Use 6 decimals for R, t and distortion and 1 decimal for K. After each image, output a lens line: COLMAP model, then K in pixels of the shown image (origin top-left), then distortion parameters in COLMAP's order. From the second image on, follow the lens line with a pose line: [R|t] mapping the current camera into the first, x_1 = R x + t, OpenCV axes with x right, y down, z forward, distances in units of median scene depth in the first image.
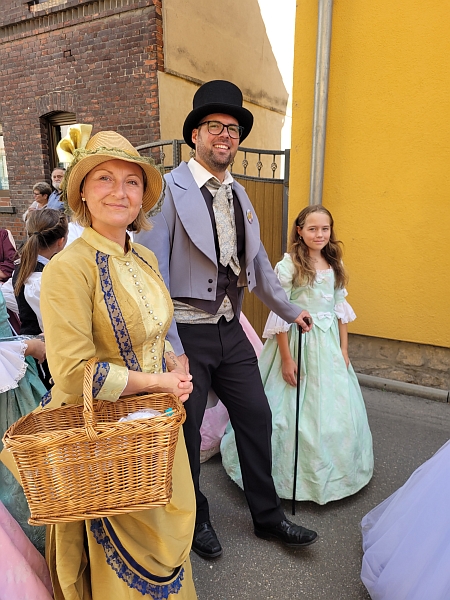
lens RADIAL K [[455.5, 0, 223.5], [0, 455.5, 300.2], [0, 0, 1]] dist [0.028474, -0.016695]
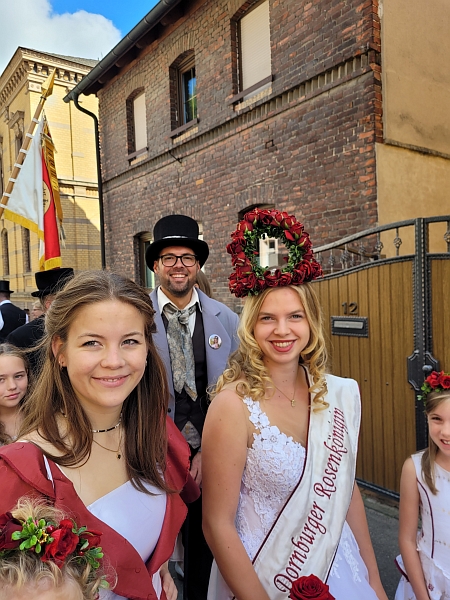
lens RADIAL K [[455.5, 0, 225.3], [0, 455.5, 300.2], [0, 0, 1]] dist [0.028474, -0.016695]
pose [[0.922993, -0.021812, -0.384199, -0.077717], [-0.048971, 0.983617, -0.173489, -0.064590], [0.381689, 0.178944, 0.906804, 0.192979]]
